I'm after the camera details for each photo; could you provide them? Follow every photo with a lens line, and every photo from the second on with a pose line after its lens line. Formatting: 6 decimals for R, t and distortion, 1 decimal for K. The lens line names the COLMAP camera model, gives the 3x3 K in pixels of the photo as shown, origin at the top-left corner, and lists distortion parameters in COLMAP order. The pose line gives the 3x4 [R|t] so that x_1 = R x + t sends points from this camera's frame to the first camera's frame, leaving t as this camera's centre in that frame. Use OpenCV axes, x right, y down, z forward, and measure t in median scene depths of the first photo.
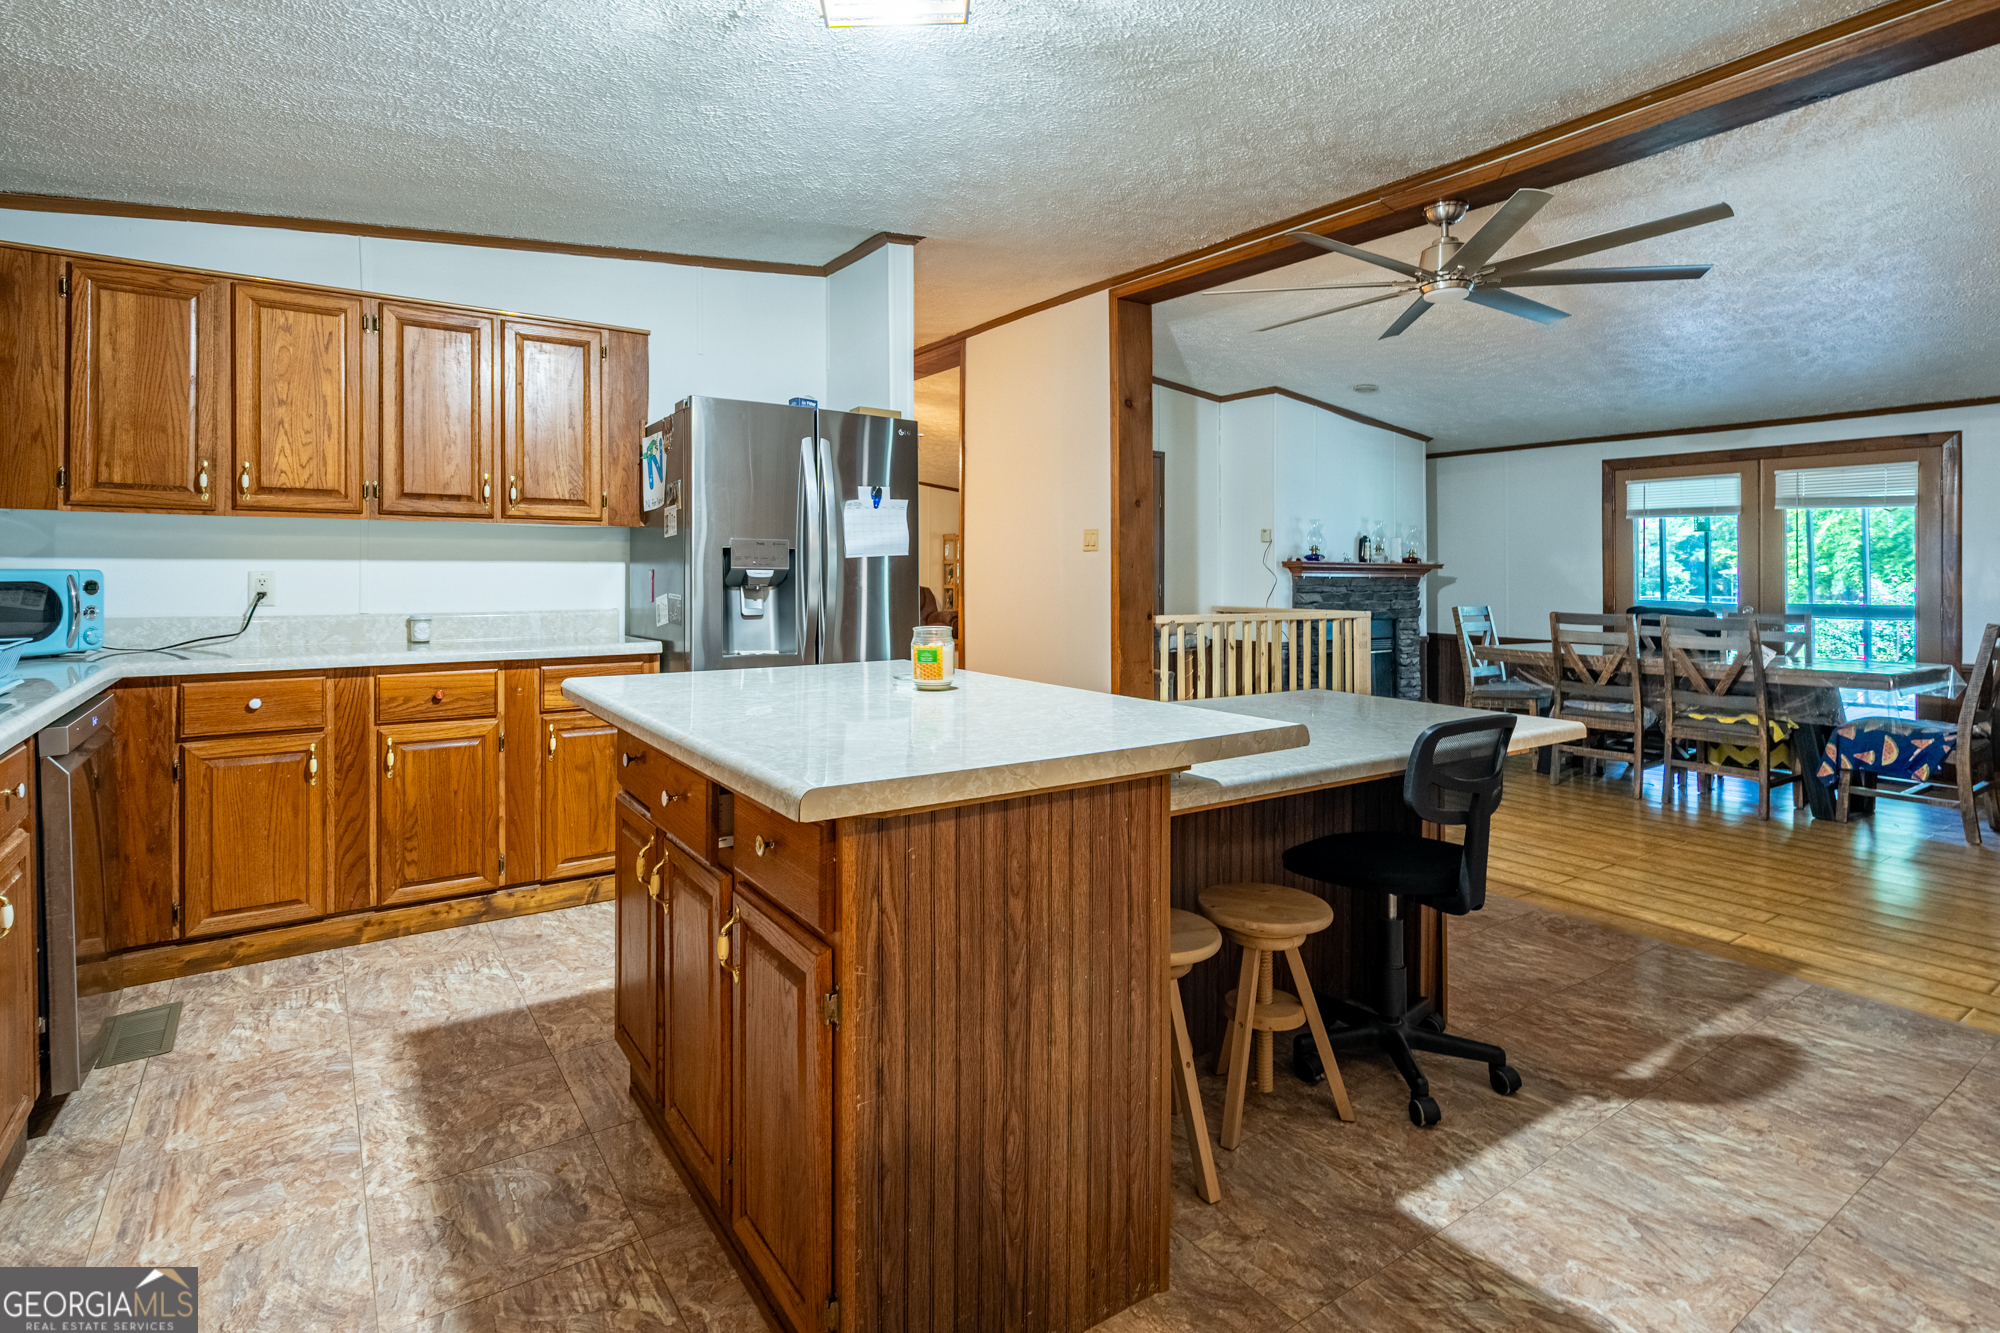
lens RADIAL K [[984.7, 0, 1007.4], [0, 984.7, 558.4], [0, 0, 1]] dist [-0.005464, 0.000224]
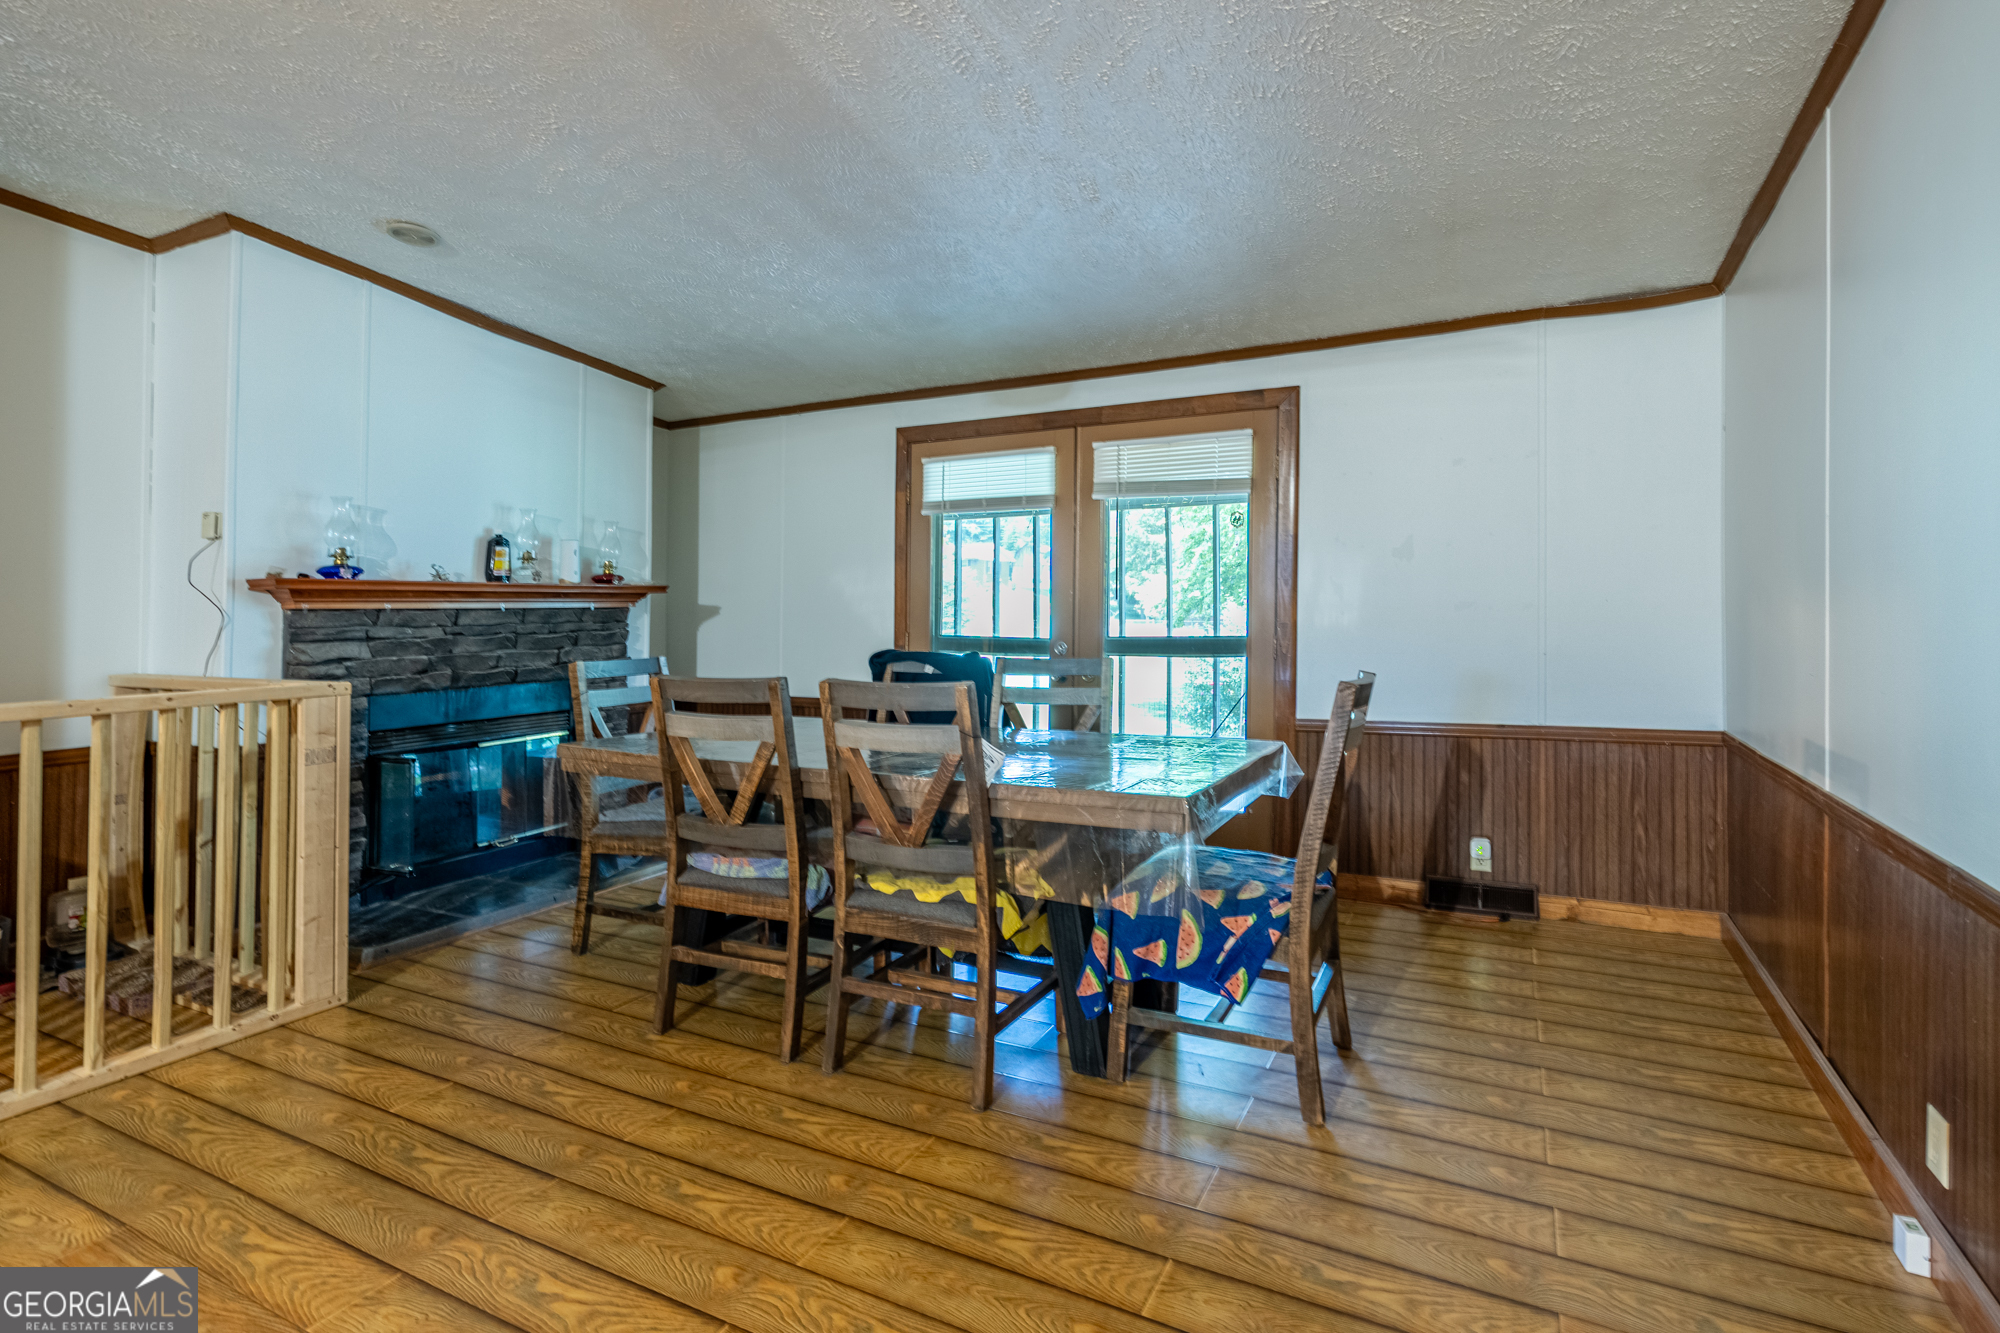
lens RADIAL K [[984.7, 0, 999.9], [0, 984.7, 663.6], [0, 0, 1]] dist [-0.005464, 0.000224]
pose [[0.885032, -0.043333, 0.463509, 0.437857], [0.008707, 0.997025, 0.076586, 0.012182], [-0.465449, -0.063745, 0.882776, 0.454537]]
